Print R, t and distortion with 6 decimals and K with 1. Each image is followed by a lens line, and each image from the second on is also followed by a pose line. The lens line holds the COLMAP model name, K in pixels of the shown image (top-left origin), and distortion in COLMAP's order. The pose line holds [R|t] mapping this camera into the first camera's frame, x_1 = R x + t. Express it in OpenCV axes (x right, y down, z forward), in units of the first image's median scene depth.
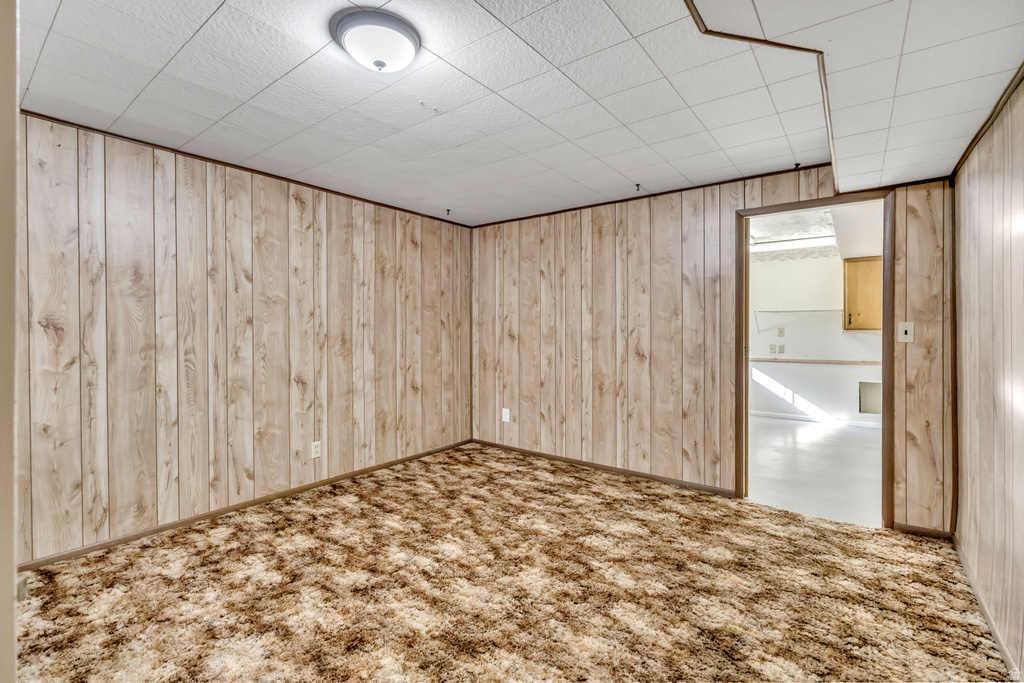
lens RADIAL K [[452.6, 0, 519.4], [0, 452.6, 324.9], [0, 0, 1]] dist [-0.005160, -0.001432]
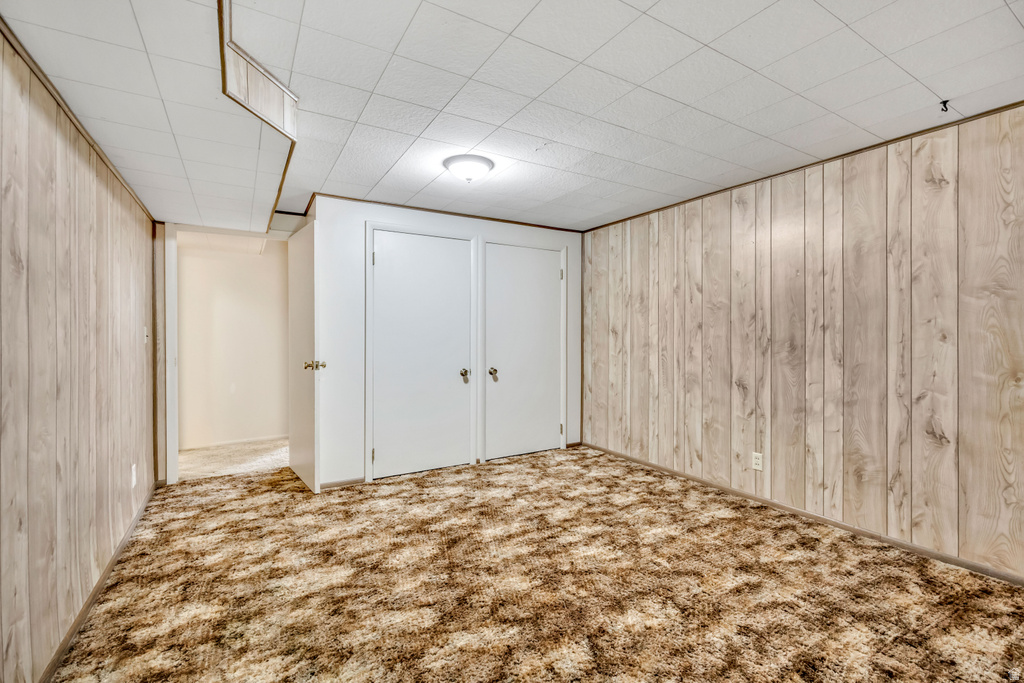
lens RADIAL K [[452.6, 0, 514.0], [0, 452.6, 341.3], [0, 0, 1]] dist [-0.005160, -0.001432]
pose [[-0.362468, 0.014228, -0.931888, 0.668415], [0.007648, 0.999895, 0.012292, 0.012795], [0.931965, -0.002671, -0.362539, 0.962352]]
